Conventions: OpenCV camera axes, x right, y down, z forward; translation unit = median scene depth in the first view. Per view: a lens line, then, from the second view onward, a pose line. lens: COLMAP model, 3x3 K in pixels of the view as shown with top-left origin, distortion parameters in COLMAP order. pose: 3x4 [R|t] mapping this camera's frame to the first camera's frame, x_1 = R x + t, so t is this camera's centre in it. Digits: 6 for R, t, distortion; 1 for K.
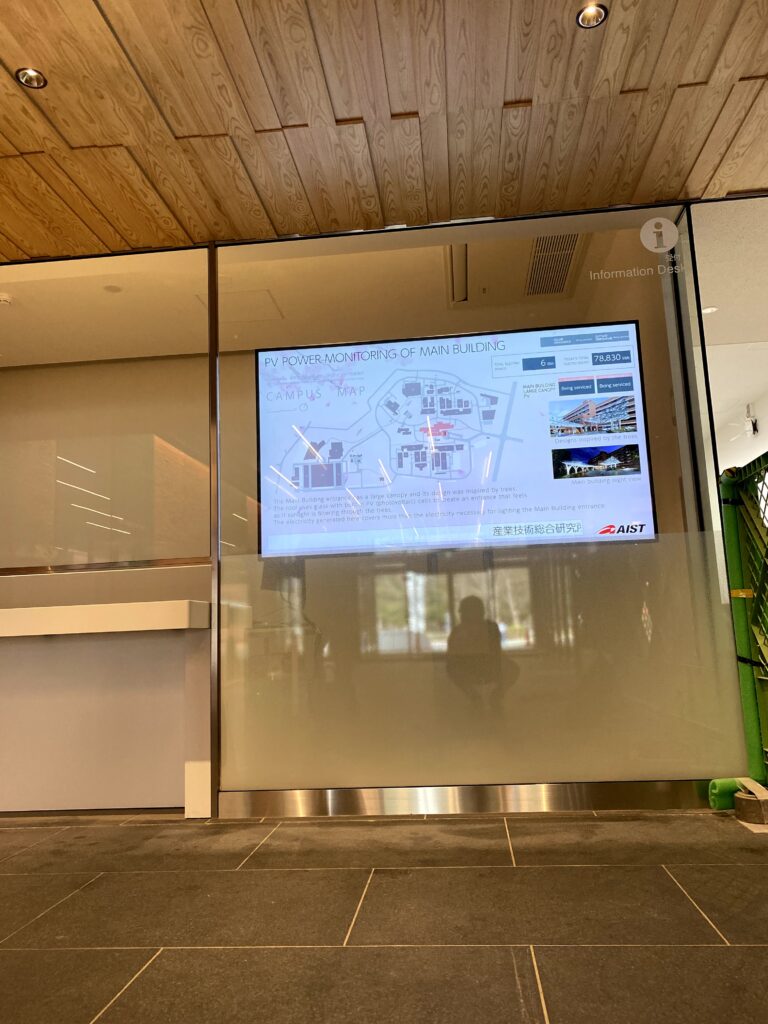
lens RADIAL K [[782.6, 0, 384.5], [0, 782.6, 515.8], [0, 0, 1]] dist [0.082974, -0.108399]
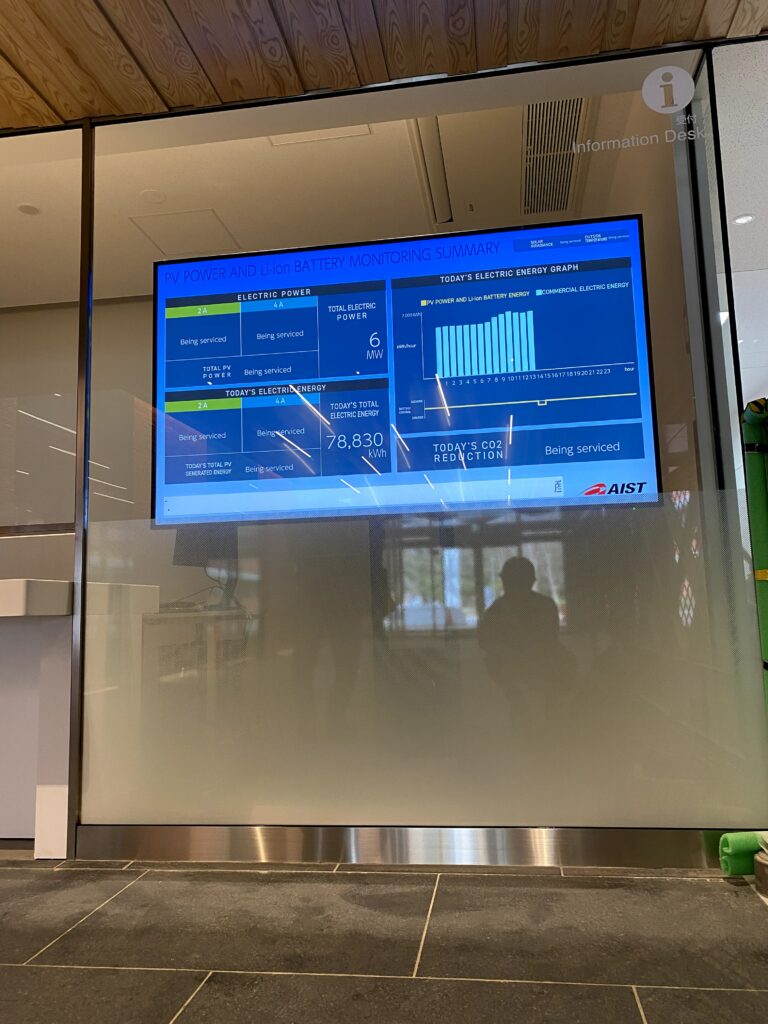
lens RADIAL K [[786.3, 0, 384.0], [0, 786.3, 512.0], [0, 0, 1]] dist [0.015997, 0.001832]
pose [[0.998580, 0.003706, -0.053138, 0.125457], [-0.002174, 0.999581, 0.028855, 0.018587], [0.053223, -0.028698, 0.998170, 0.243788]]
